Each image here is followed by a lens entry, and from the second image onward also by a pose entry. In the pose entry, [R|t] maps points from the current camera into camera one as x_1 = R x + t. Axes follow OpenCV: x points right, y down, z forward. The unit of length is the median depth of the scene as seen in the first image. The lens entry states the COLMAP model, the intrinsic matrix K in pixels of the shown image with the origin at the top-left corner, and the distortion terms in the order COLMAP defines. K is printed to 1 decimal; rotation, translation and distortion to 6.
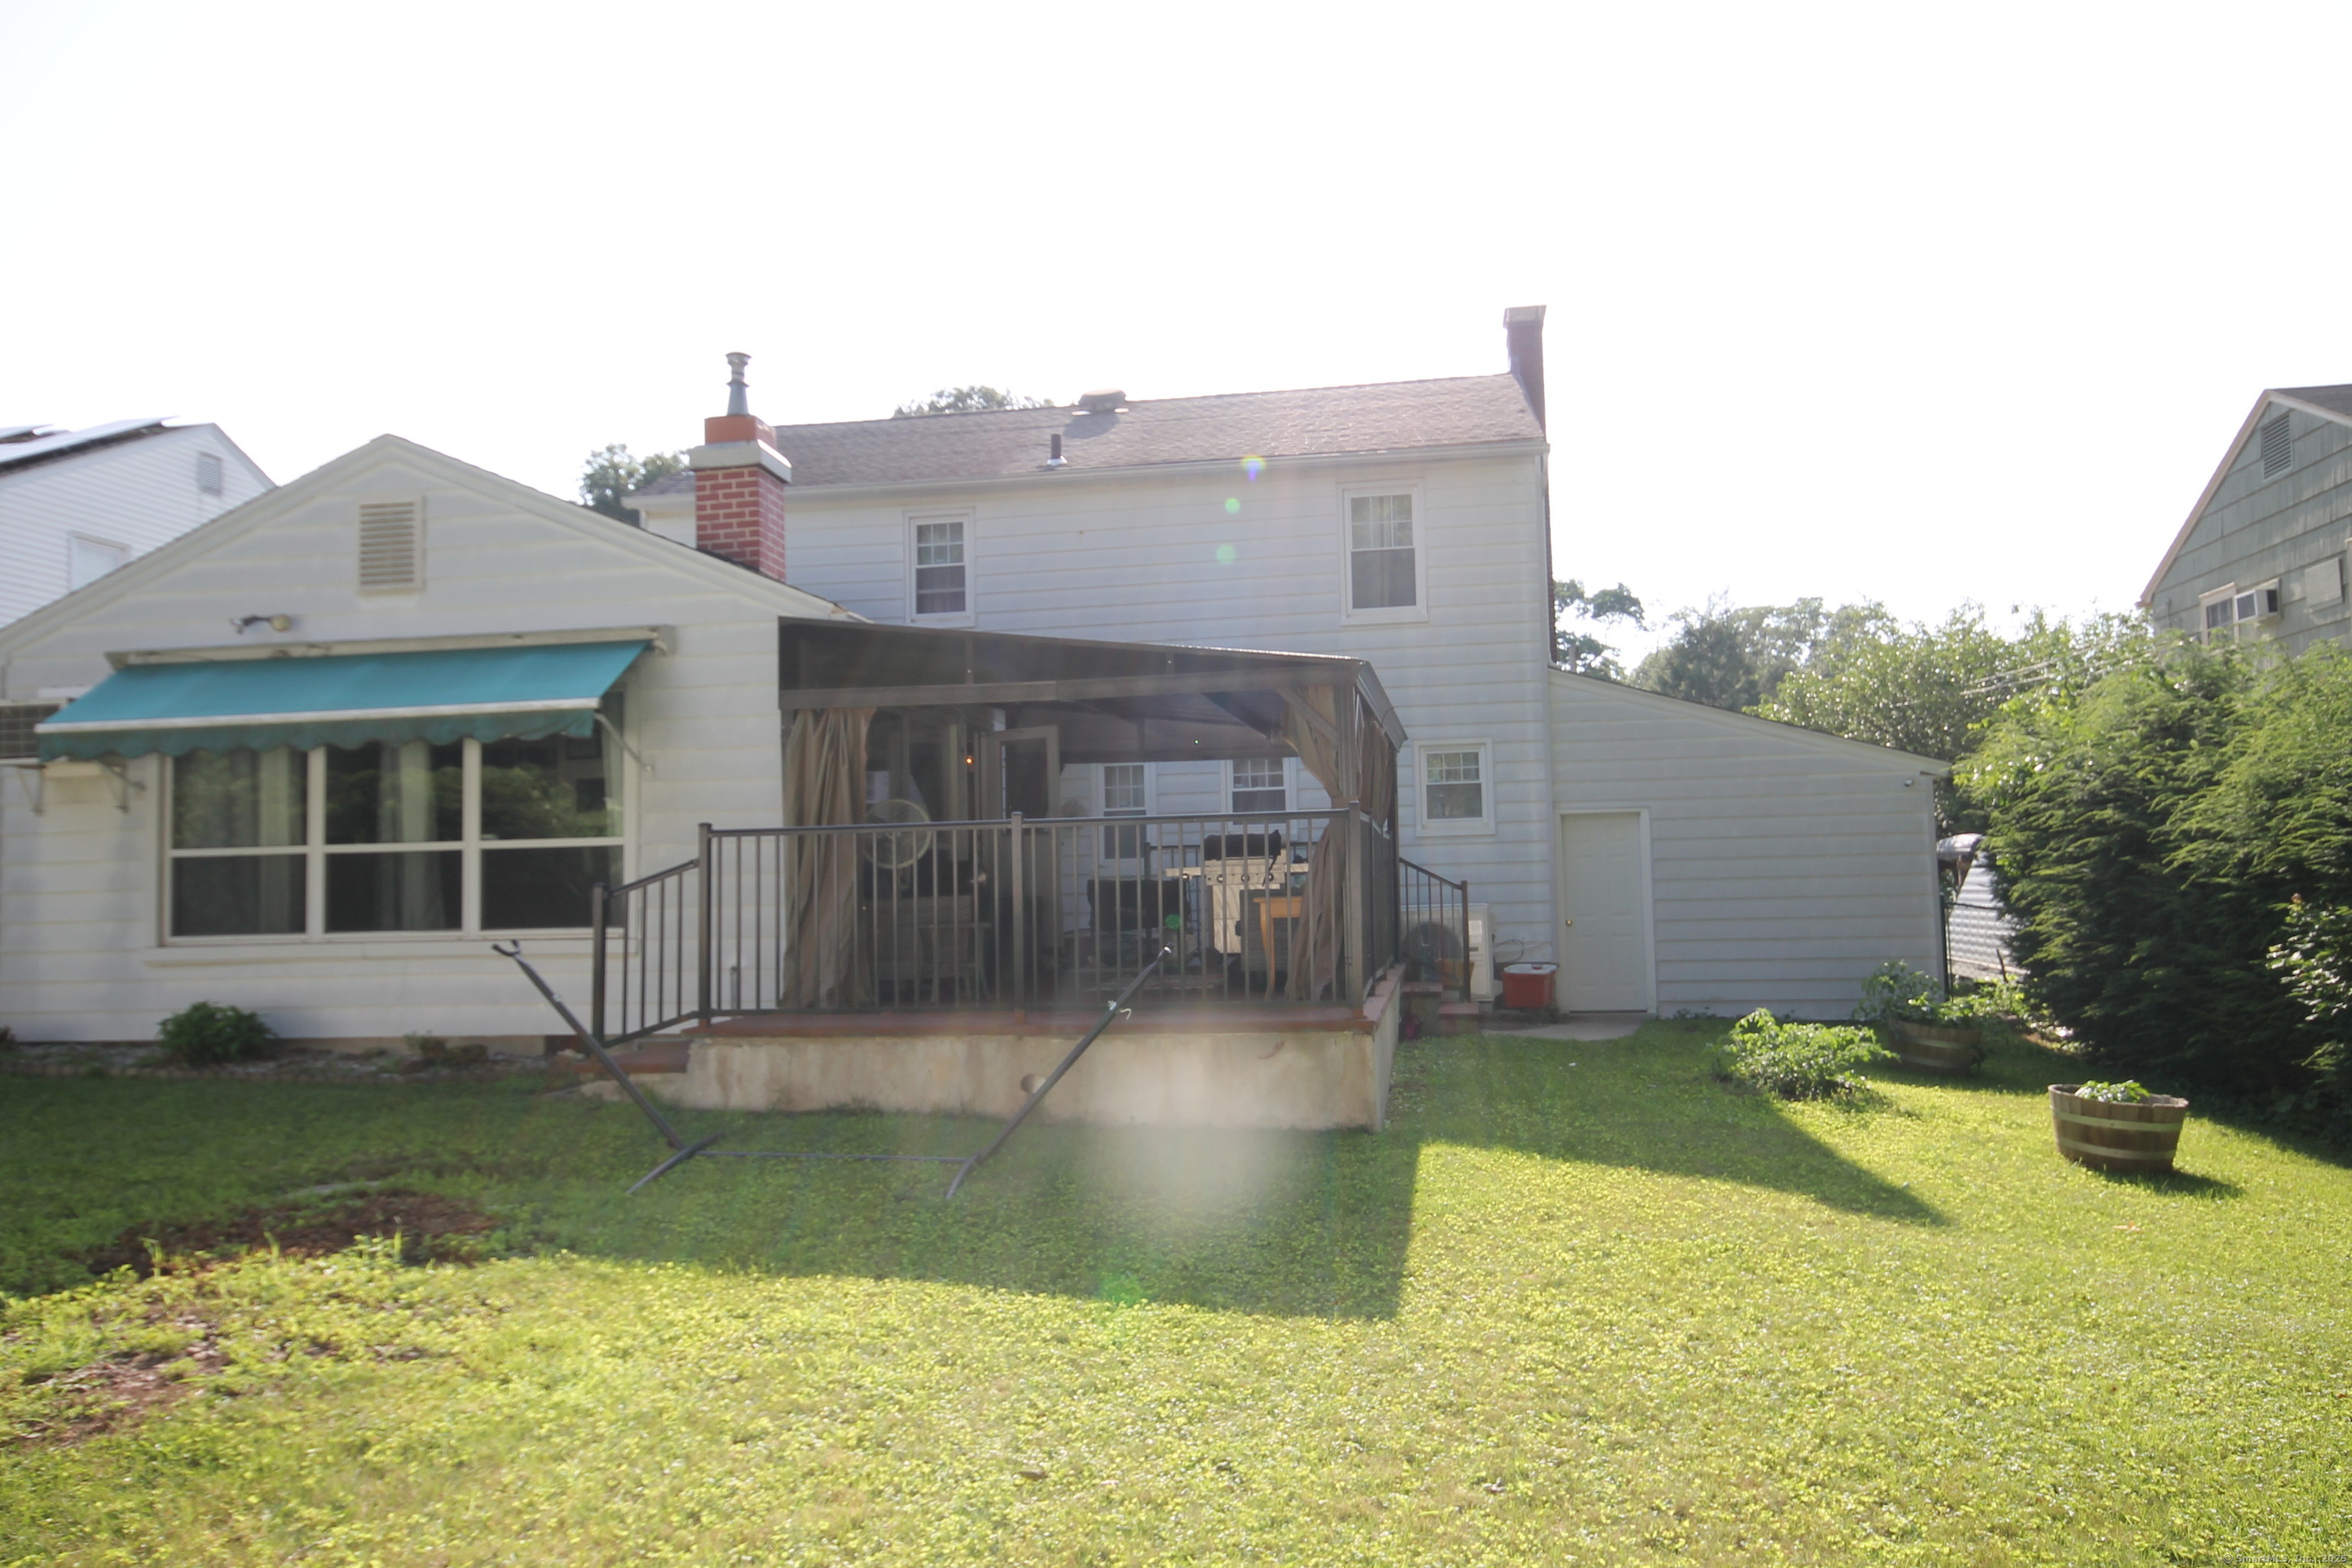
lens RADIAL K [[1569.1, 0, 1190.5], [0, 1569.1, 785.4], [0, 0, 1]] dist [-0.000404, 0.024470]
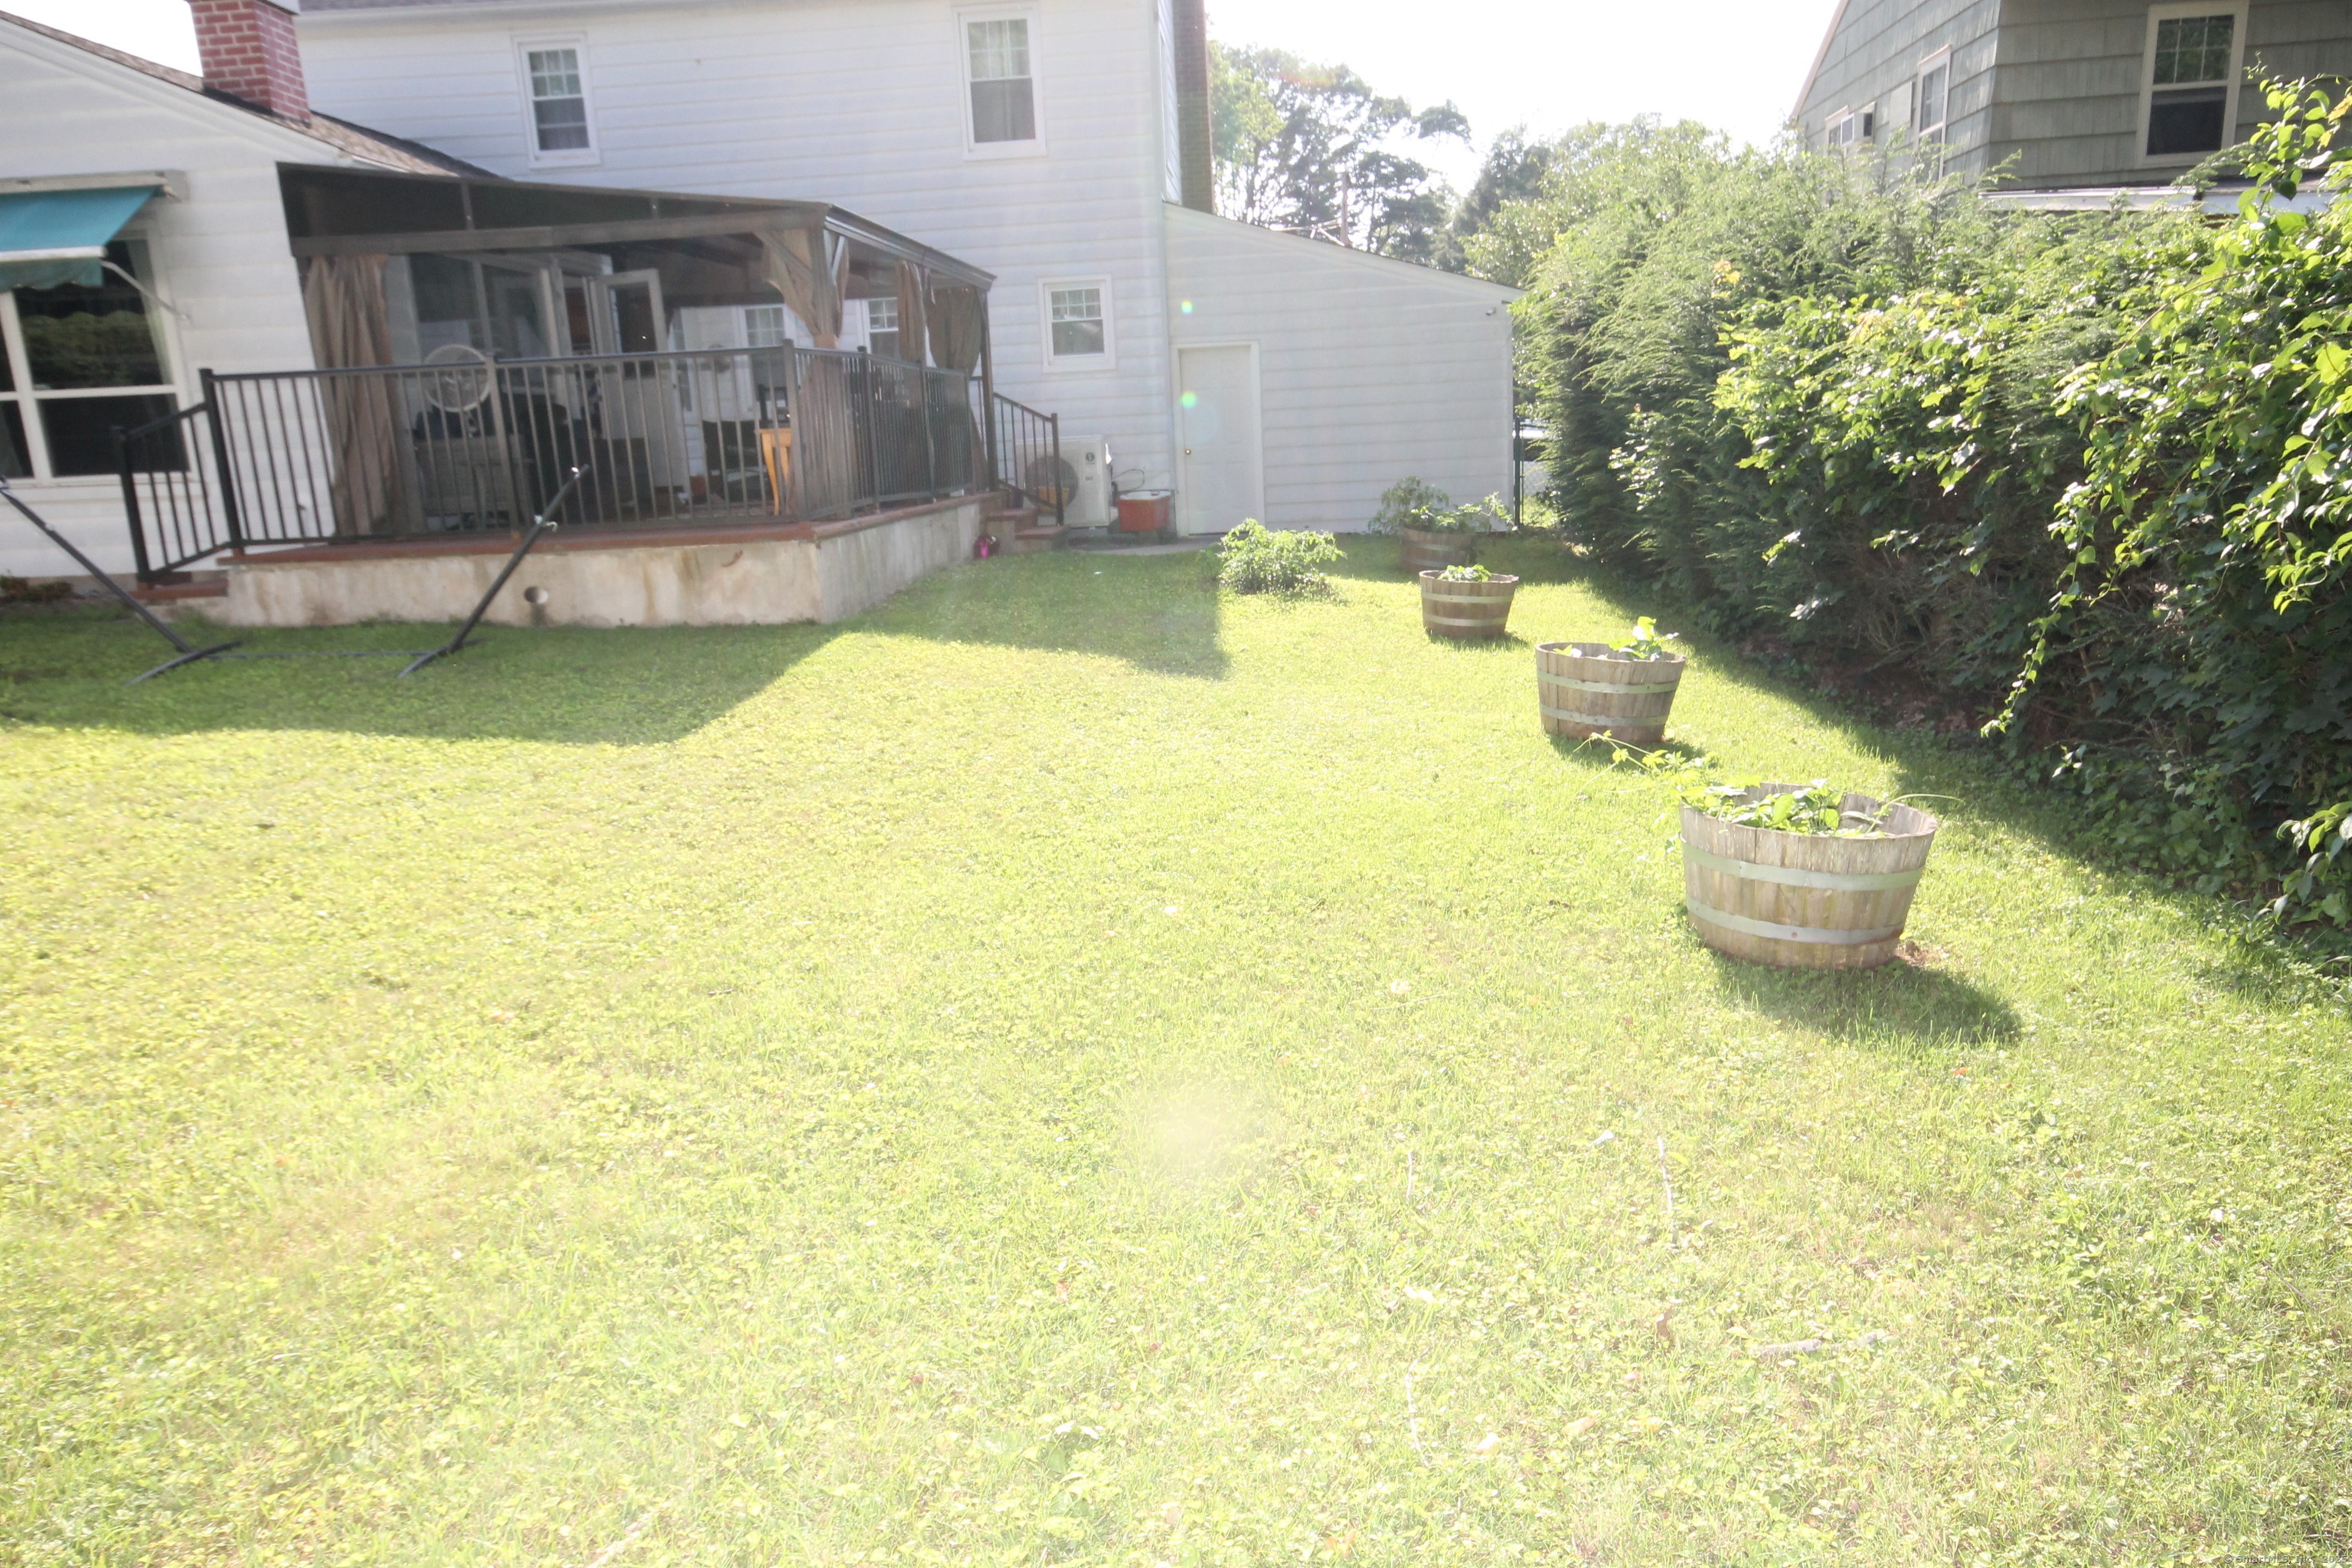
lens RADIAL K [[1569.1, 0, 1190.5], [0, 1569.1, 785.4], [0, 0, 1]] dist [-0.000404, 0.024470]
pose [[0.995710, -0.043059, 0.081904, 0.260198], [0.018390, 0.959561, 0.280898, 0.006444], [-0.090687, -0.278187, 0.956236, -0.184164]]
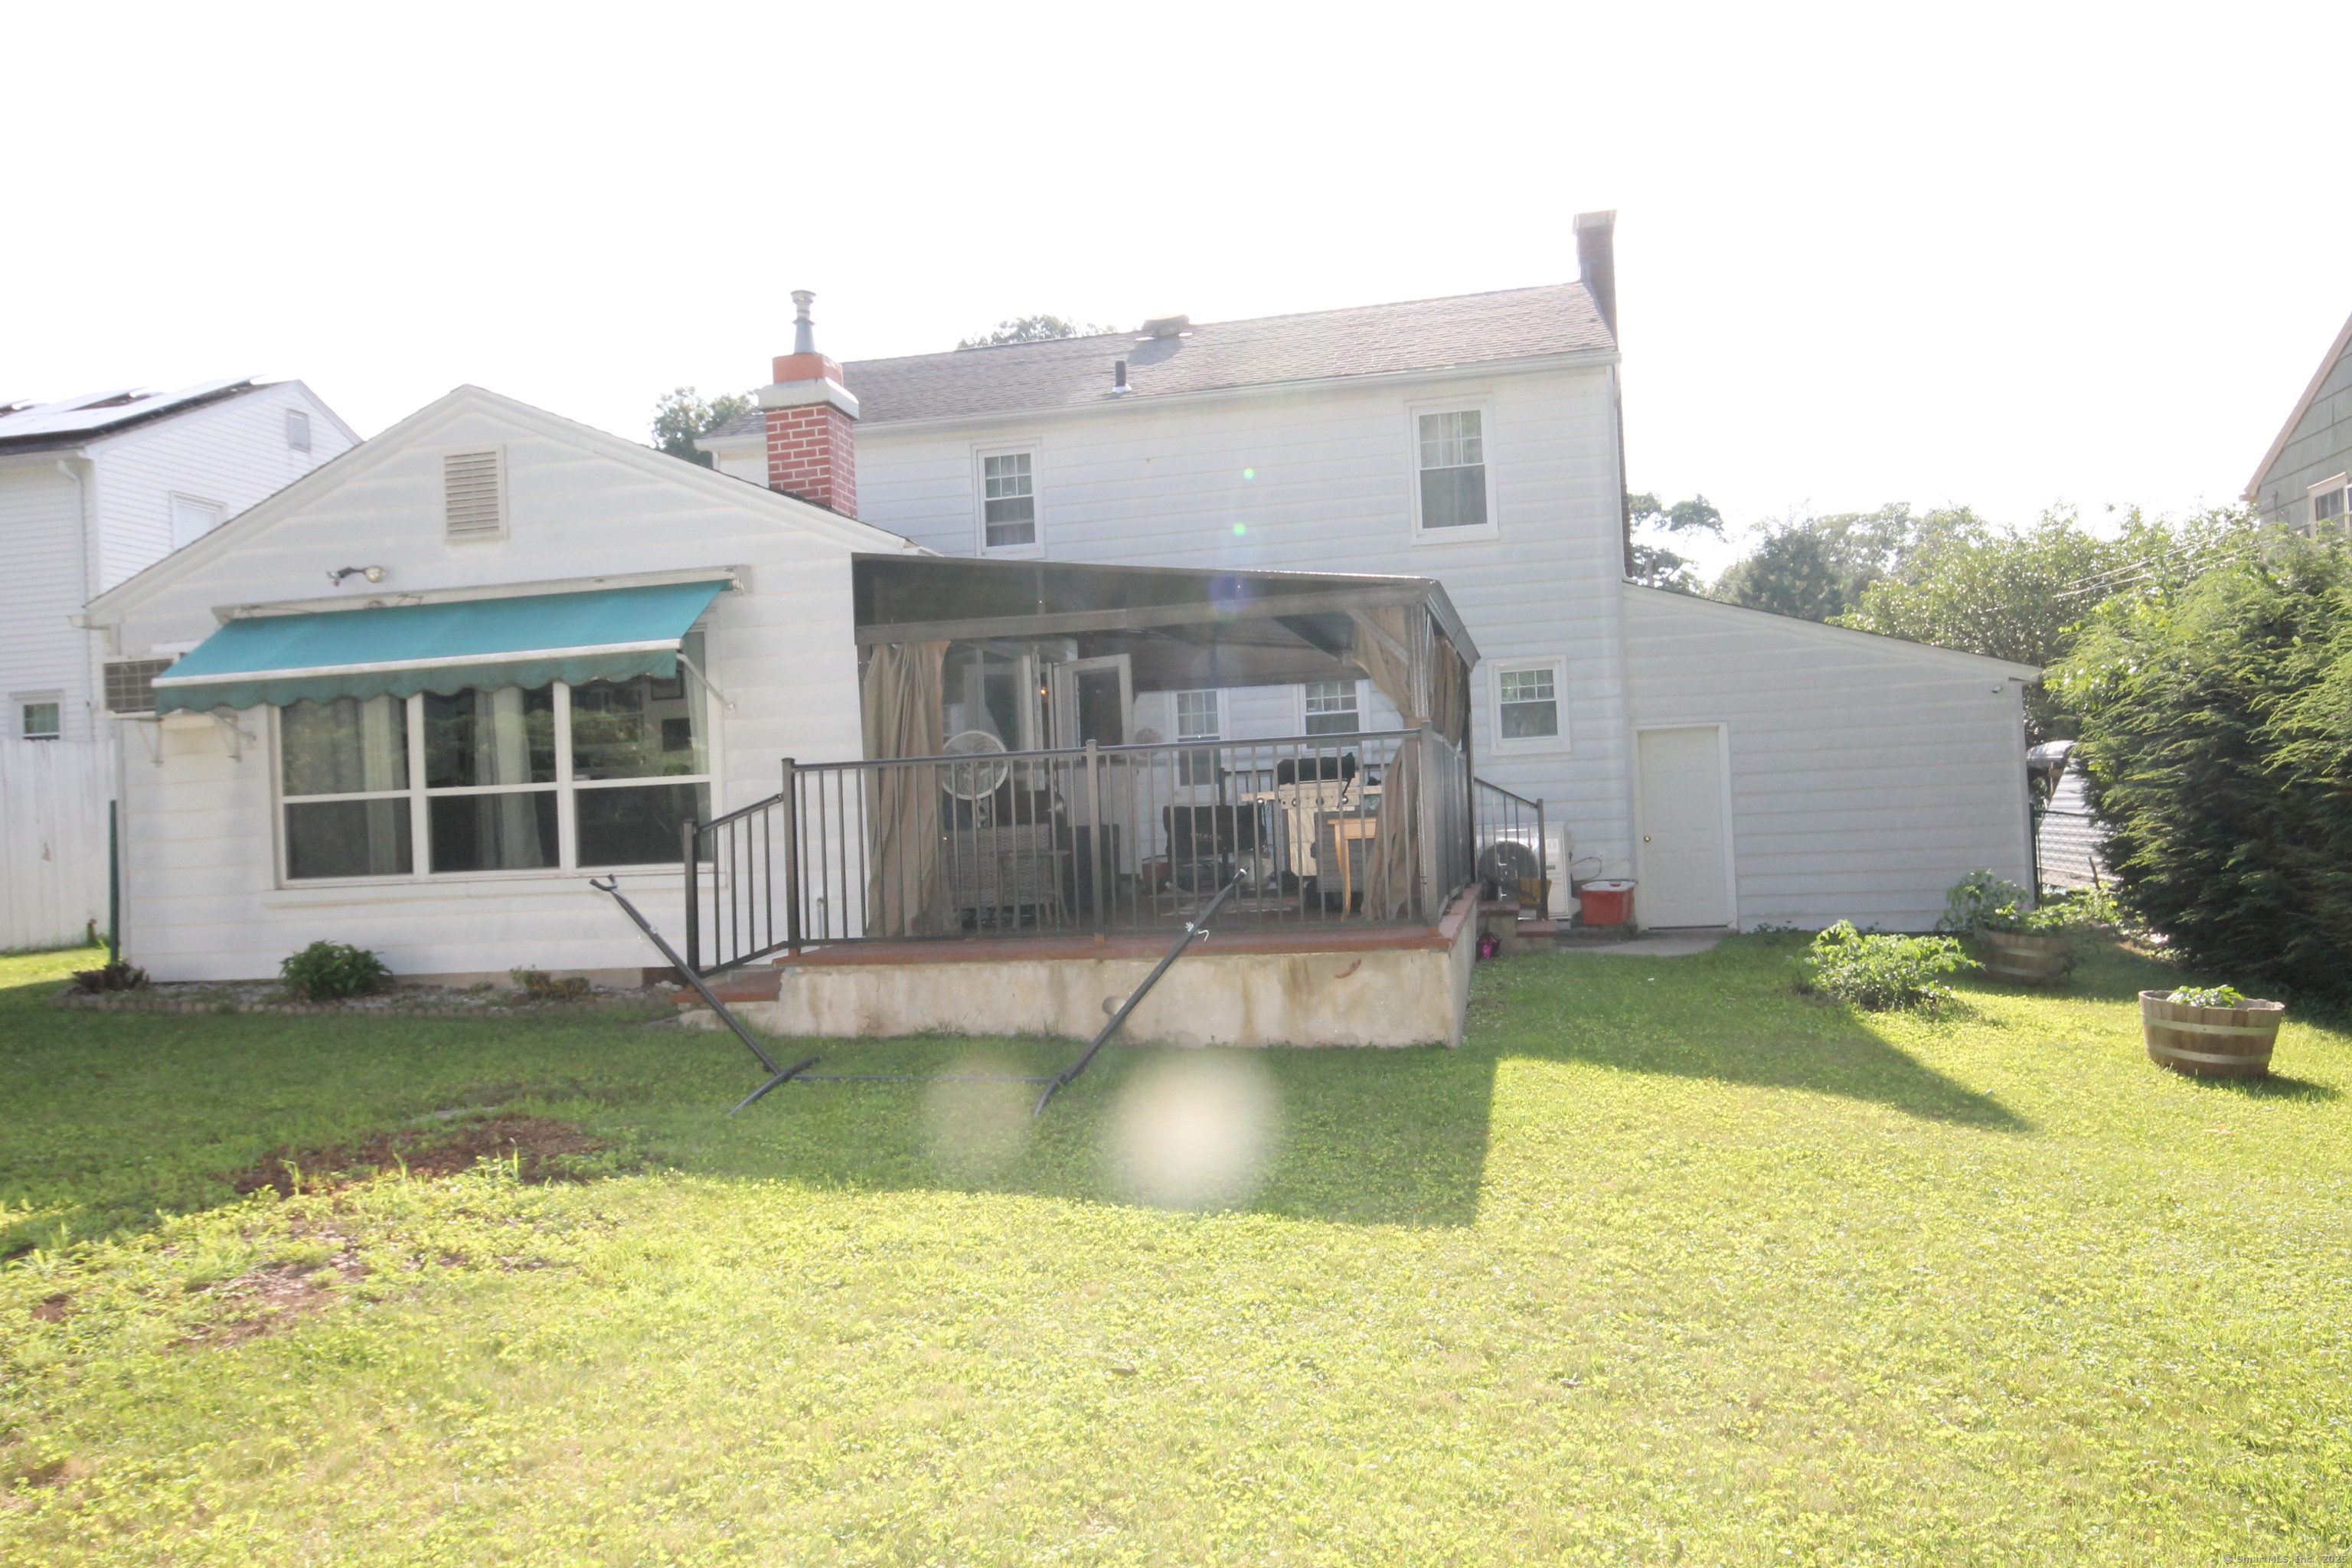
lens RADIAL K [[1569.1, 0, 1190.5], [0, 1569.1, 785.4], [0, 0, 1]] dist [-0.000404, 0.024470]
pose [[0.998583, -0.022912, -0.048030, 0.001236], [0.025101, 0.998649, 0.045490, 0.001617], [0.046923, -0.046631, 0.997809, -0.008354]]
